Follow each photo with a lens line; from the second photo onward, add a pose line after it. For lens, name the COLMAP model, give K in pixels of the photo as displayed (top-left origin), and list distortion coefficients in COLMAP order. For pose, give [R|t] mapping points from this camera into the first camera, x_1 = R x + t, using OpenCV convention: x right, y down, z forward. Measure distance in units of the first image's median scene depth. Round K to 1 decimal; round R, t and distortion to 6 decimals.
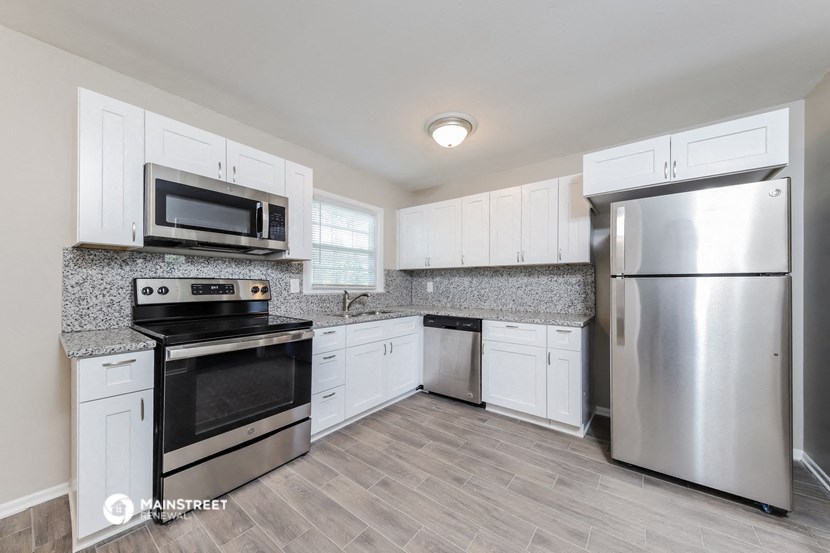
lens RADIAL K [[302.9, 0, 415.2], [0, 302.9, 283.2], [0, 0, 1]] dist [0.007156, -0.000343]
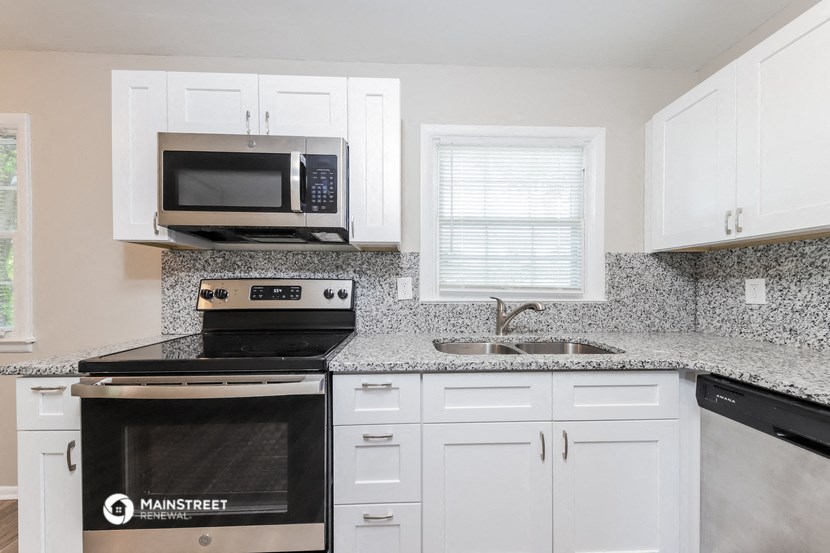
lens RADIAL K [[302.9, 0, 421.3], [0, 302.9, 288.4], [0, 0, 1]] dist [0.007156, -0.000343]
pose [[0.637579, -0.002053, -0.770383, 0.110940], [0.006702, 0.999973, 0.002883, 0.007251], [0.770356, -0.007001, 0.637575, 0.634492]]
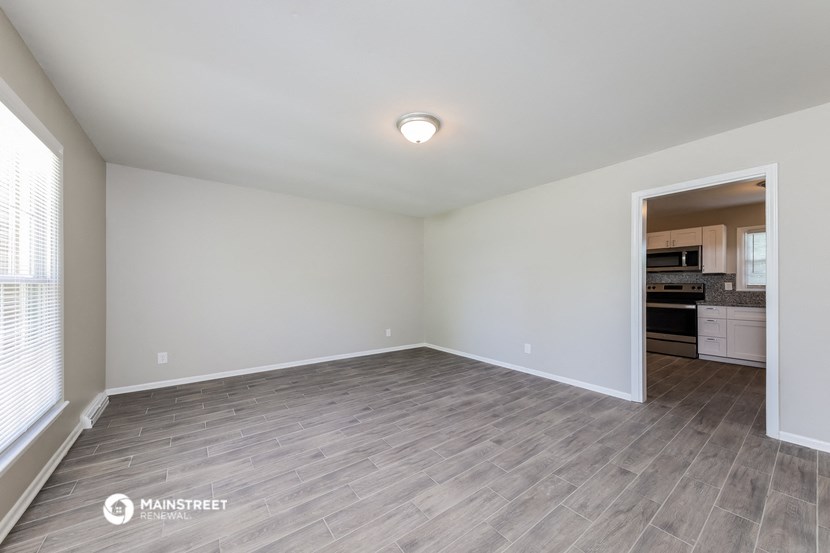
lens RADIAL K [[302.9, 0, 408.7], [0, 302.9, 291.0], [0, 0, 1]] dist [0.007156, -0.000343]
pose [[-0.284487, 0.017318, -0.958523, 1.940061], [0.008549, 0.999843, 0.015528, -0.007403], [0.958642, -0.003777, -0.284590, -0.327304]]
